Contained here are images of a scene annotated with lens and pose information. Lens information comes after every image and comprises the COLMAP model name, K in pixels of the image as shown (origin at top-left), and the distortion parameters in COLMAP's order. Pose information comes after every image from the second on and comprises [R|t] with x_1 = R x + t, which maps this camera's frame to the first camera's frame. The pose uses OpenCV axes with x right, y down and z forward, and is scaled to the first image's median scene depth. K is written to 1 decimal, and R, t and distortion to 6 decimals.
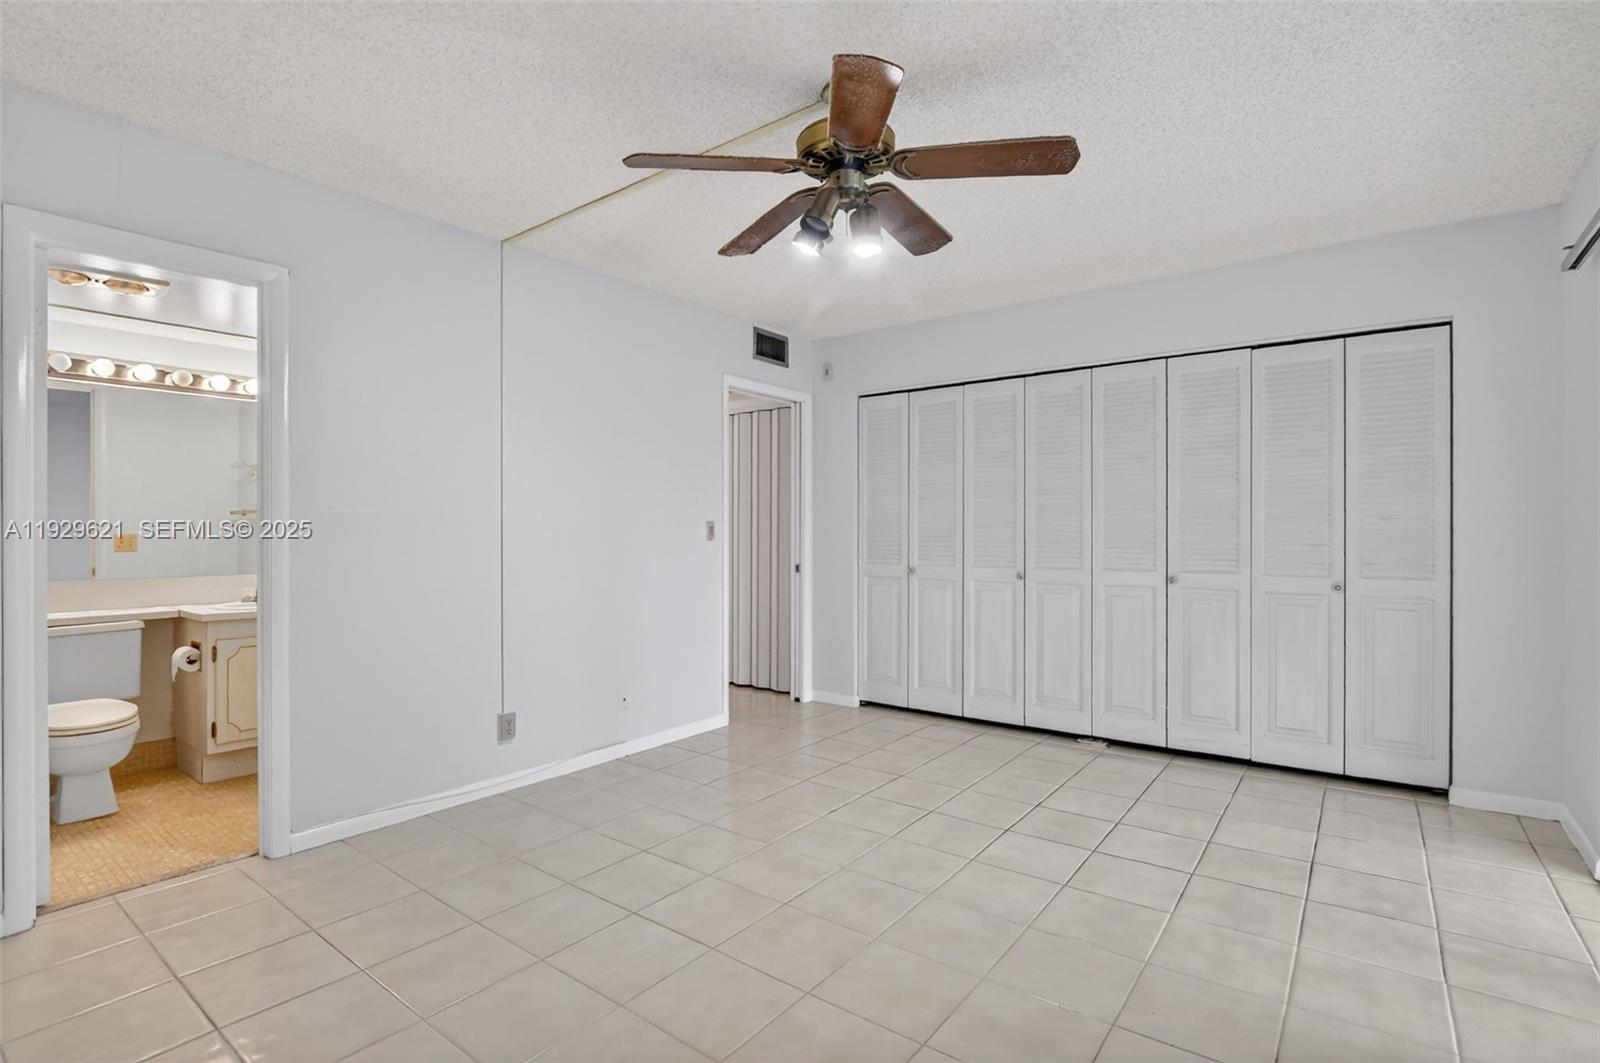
lens RADIAL K [[772.8, 0, 811.5], [0, 772.8, 525.7], [0, 0, 1]] dist [-0.021216, 0.001629]
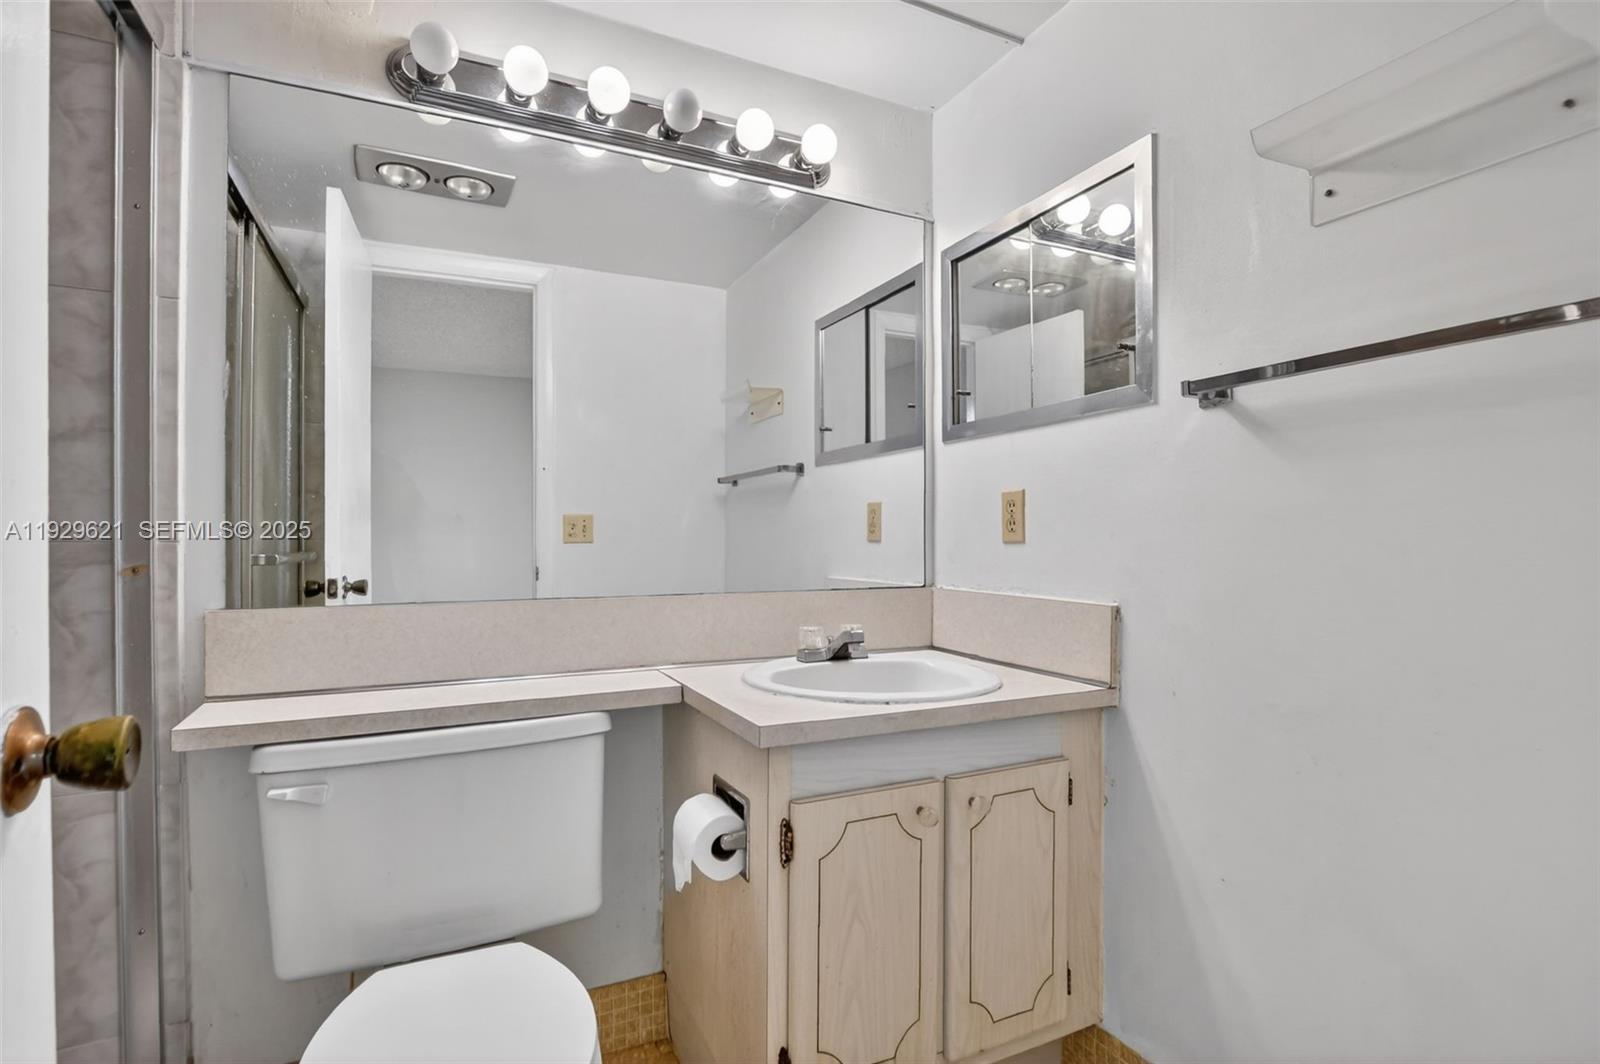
lens RADIAL K [[772.8, 0, 804.4], [0, 772.8, 537.3], [0, 0, 1]] dist [-0.021216, 0.001629]
pose [[0.896995, -0.002609, -0.442034, -0.626192], [0.004090, 0.999989, 0.002396, 0.037747], [0.442023, -0.003957, 0.896995, 0.705659]]
